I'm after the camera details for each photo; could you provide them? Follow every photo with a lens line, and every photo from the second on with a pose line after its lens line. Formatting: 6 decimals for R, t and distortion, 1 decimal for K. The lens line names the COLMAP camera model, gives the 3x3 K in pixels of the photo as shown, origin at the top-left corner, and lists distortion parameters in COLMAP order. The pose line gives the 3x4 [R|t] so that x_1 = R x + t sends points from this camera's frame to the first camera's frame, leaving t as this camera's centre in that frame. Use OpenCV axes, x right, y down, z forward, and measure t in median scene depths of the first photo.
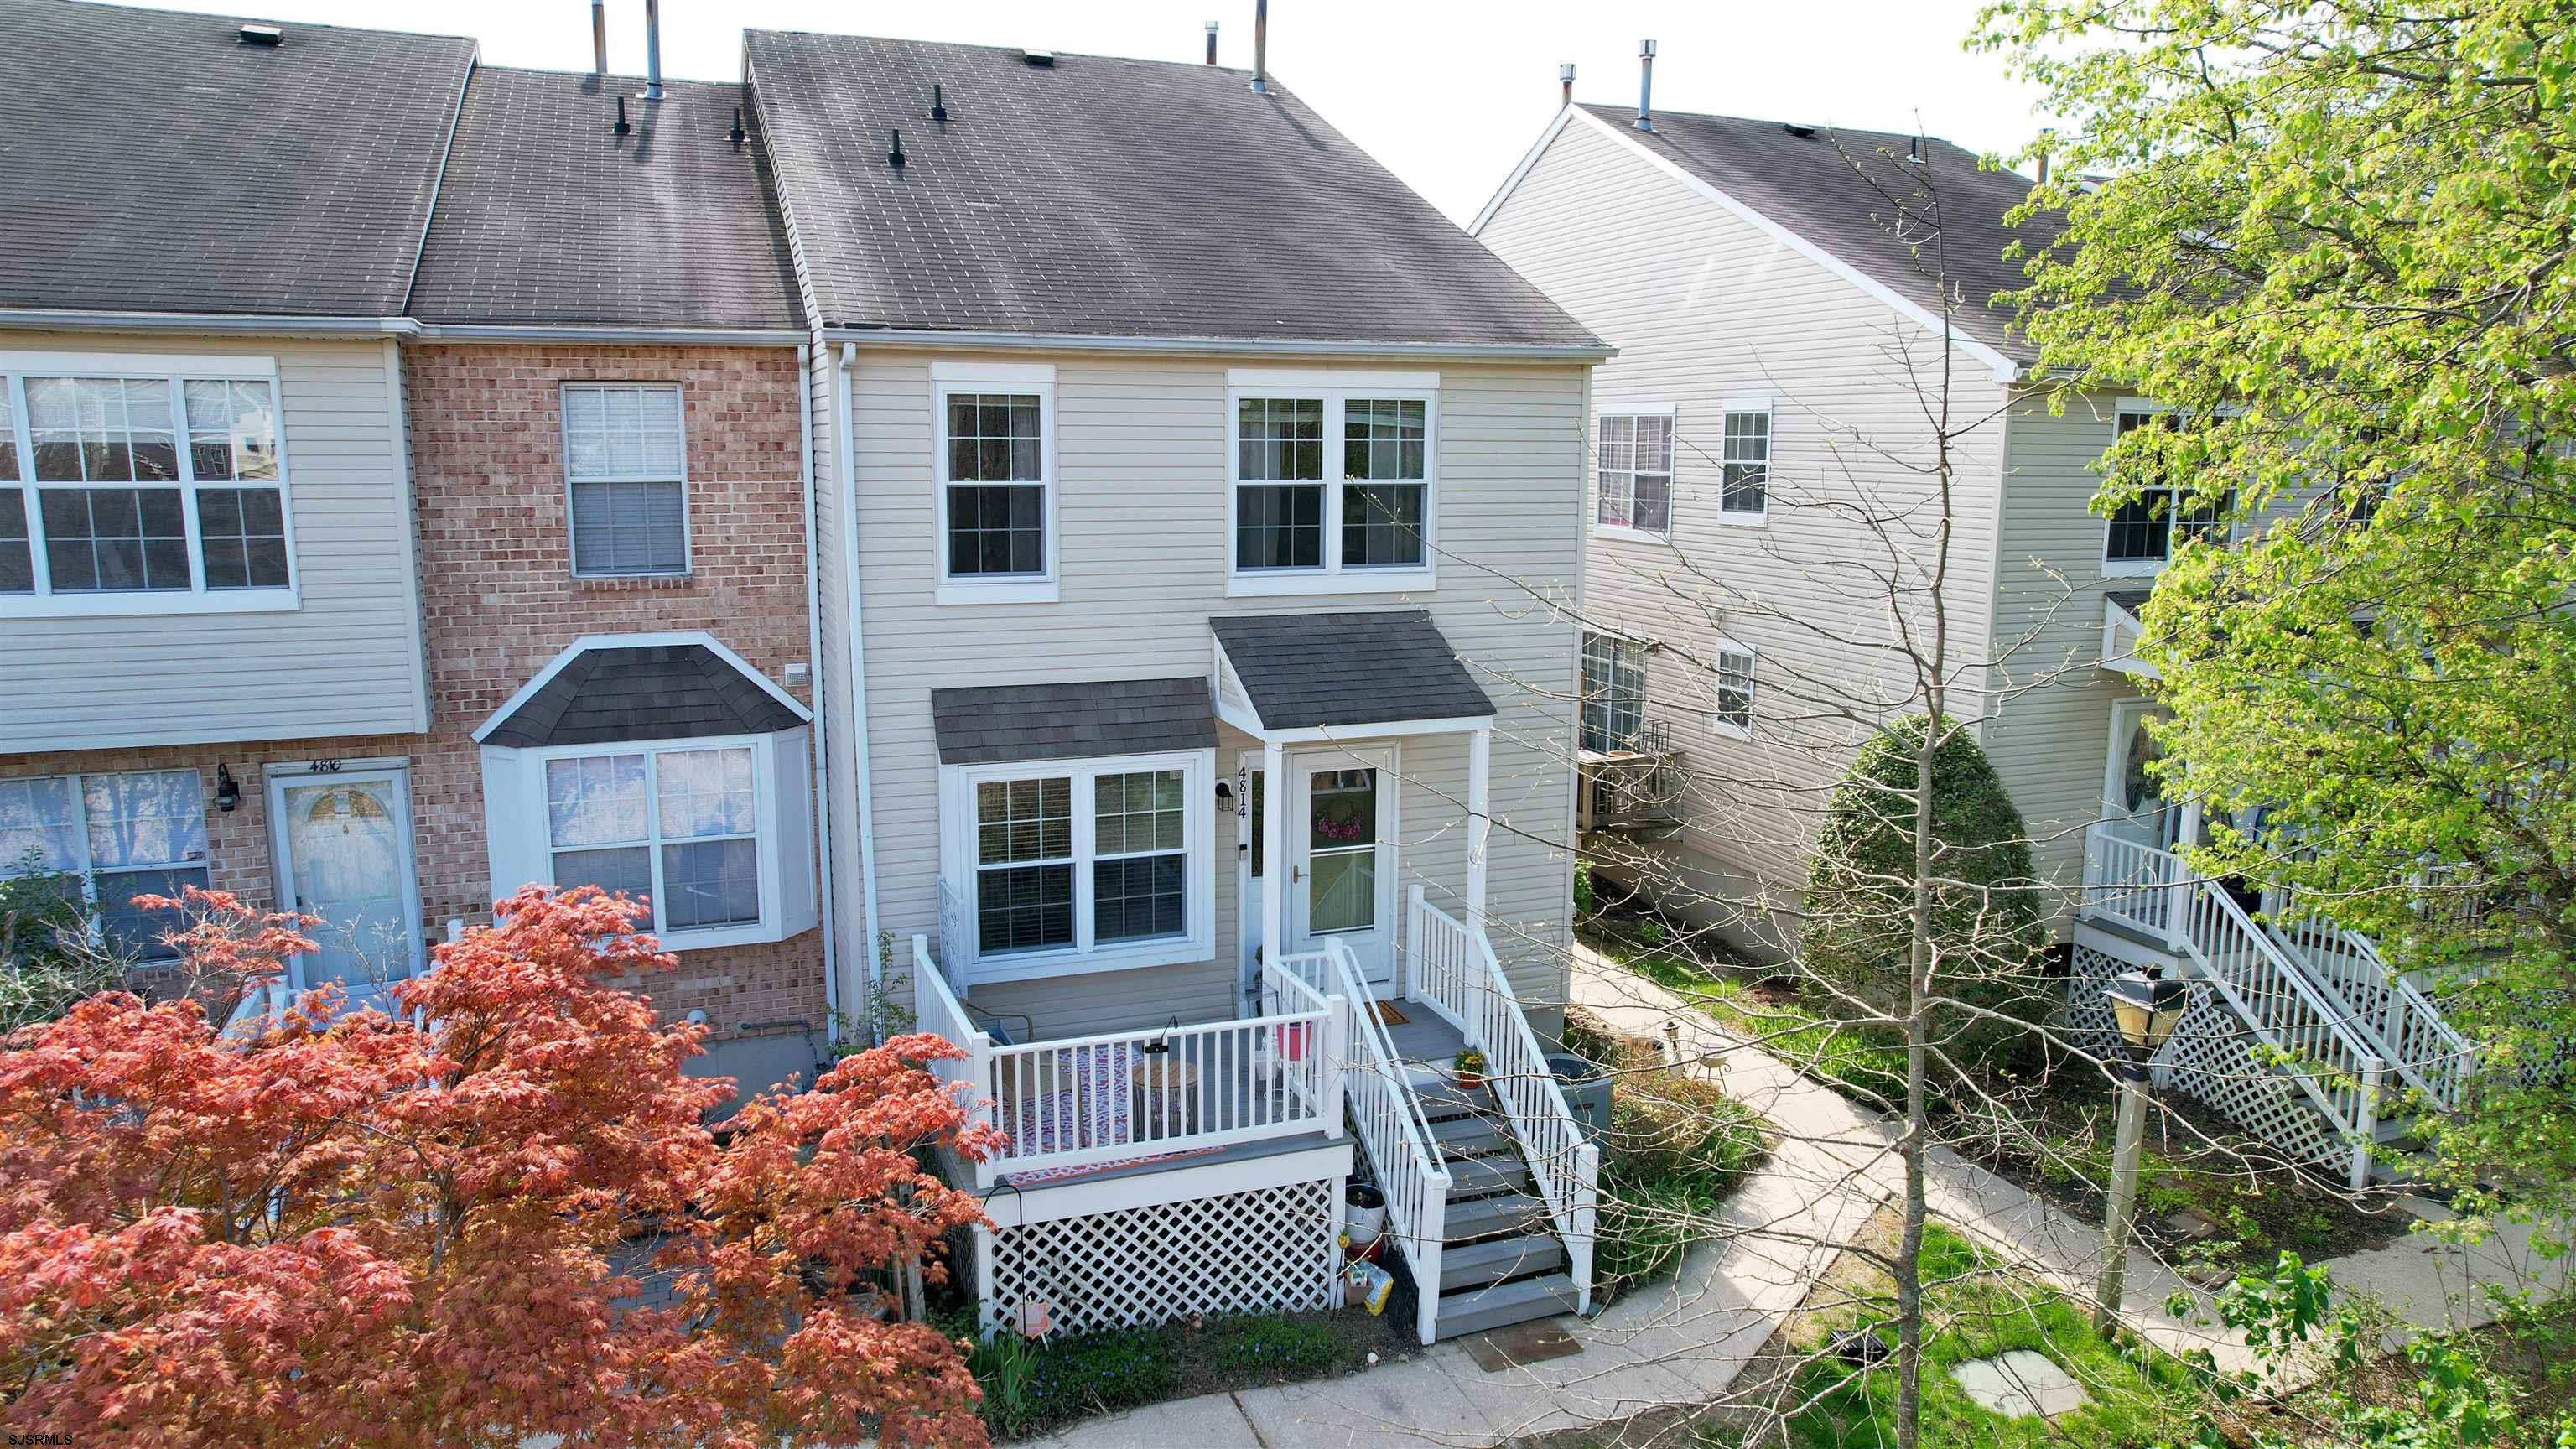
lens RADIAL K [[1639.3, 0, 1283.2], [0, 1639.3, 729.2], [0, 0, 1]] dist [-0.057878, 0.040748]
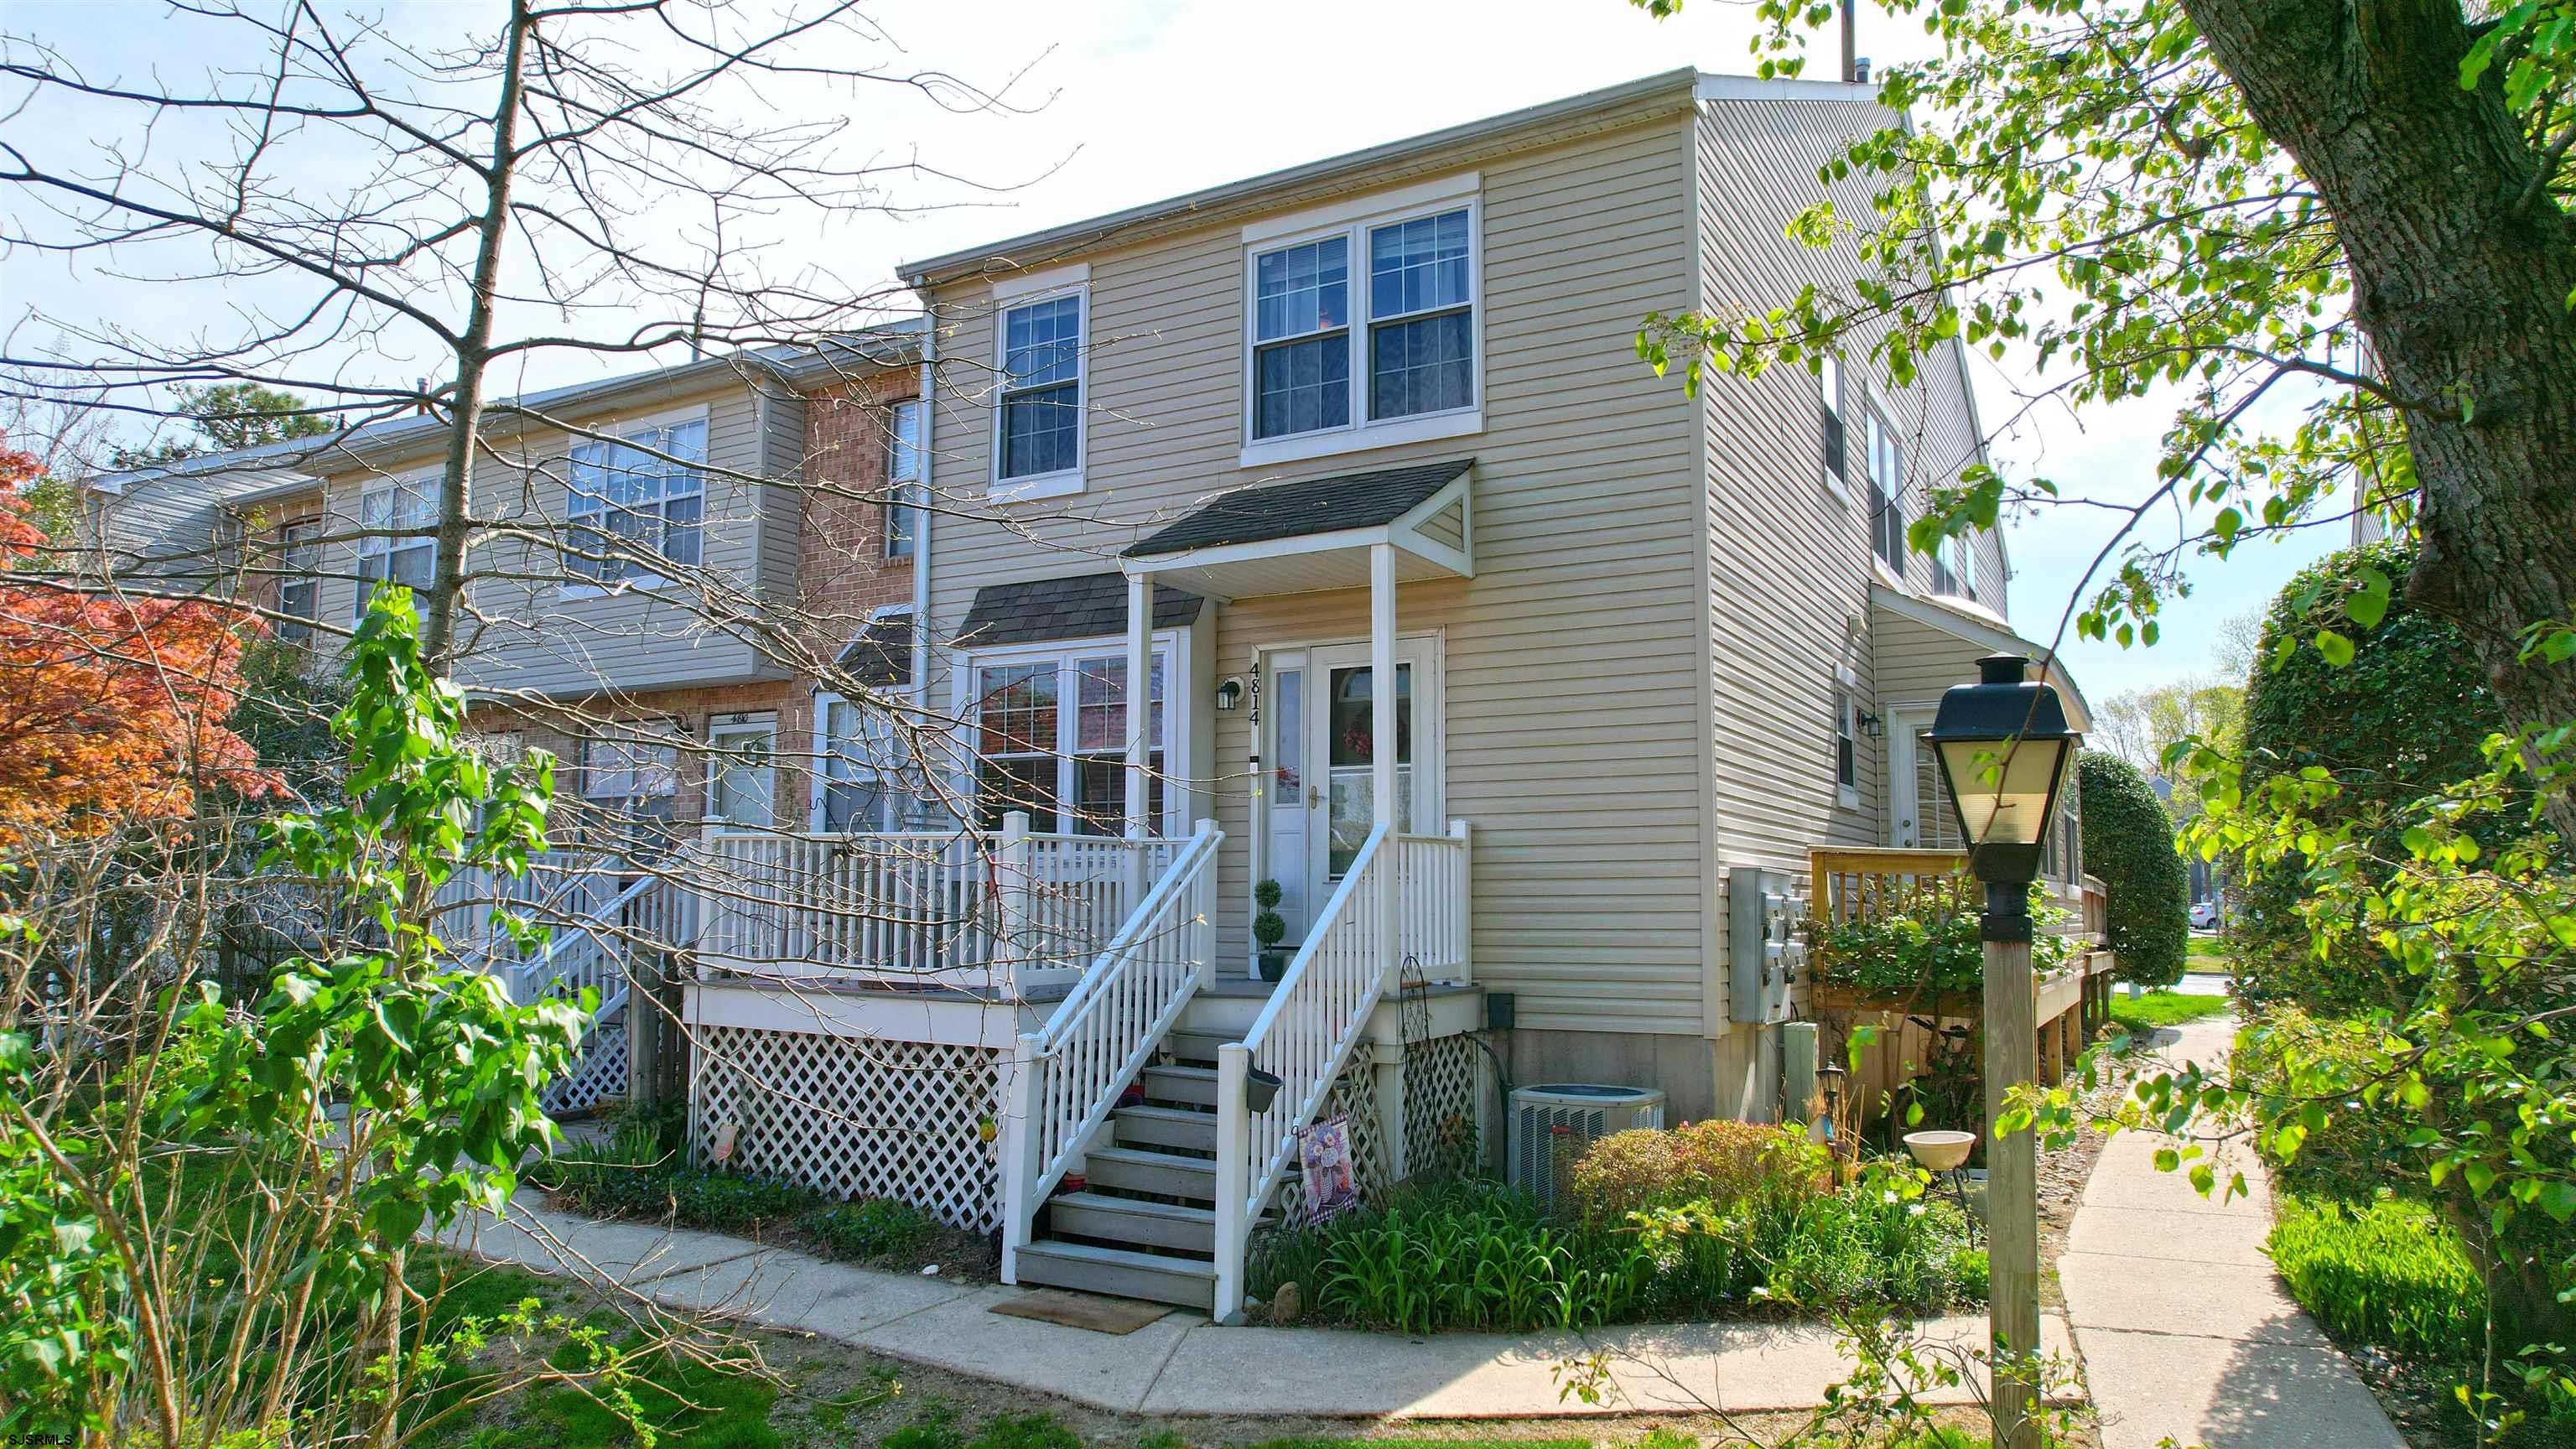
lens RADIAL K [[1639.3, 0, 1276.8], [0, 1639.3, 727.4], [0, 0, 1]] dist [-0.057878, 0.040748]
pose [[0.634762, -0.085812, -0.767928, 0.660720], [-0.136129, 0.965852, -0.220451, 0.252419], [0.760622, 0.244471, 0.601404, 0.533000]]
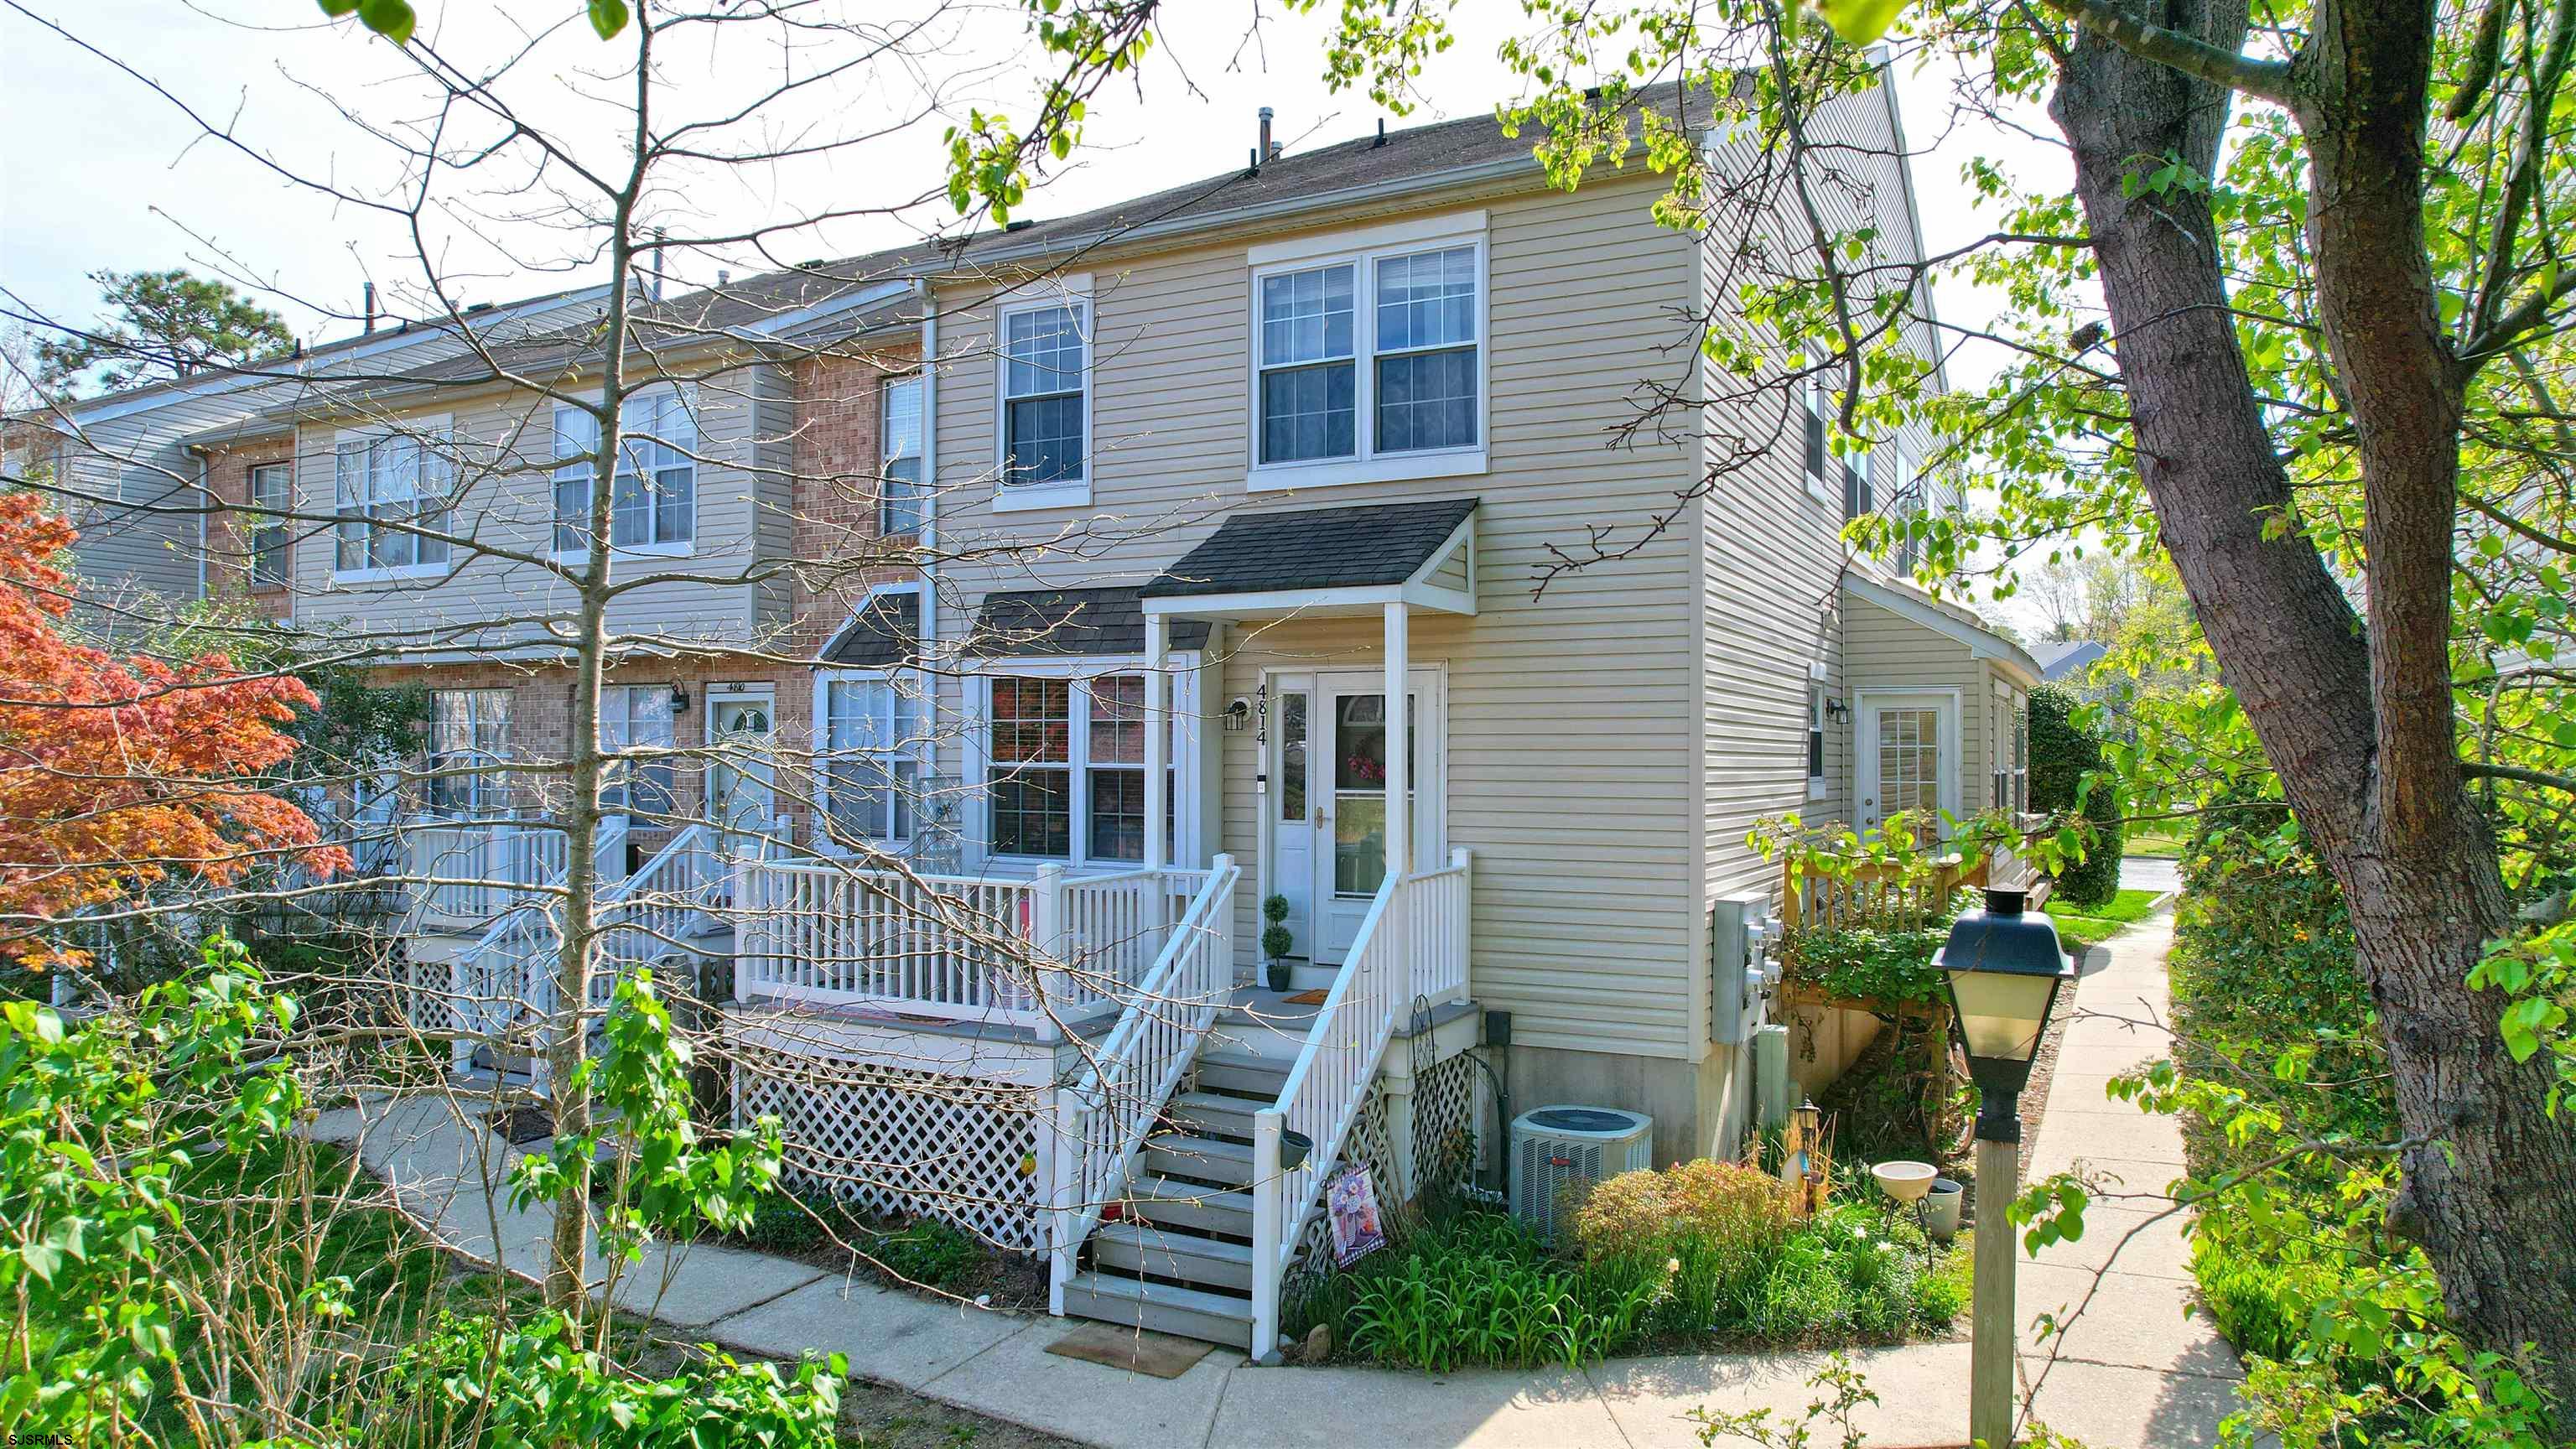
lens RADIAL K [[1639.3, 0, 1277.9], [0, 1639.3, 726.9], [0, 0, 1]] dist [-0.057878, 0.040748]
pose [[0.661864, -0.013677, -0.749499, 0.671154], [-0.130595, 0.982440, -0.133253, 0.169577], [0.738161, 0.186076, 0.648456, 0.462436]]
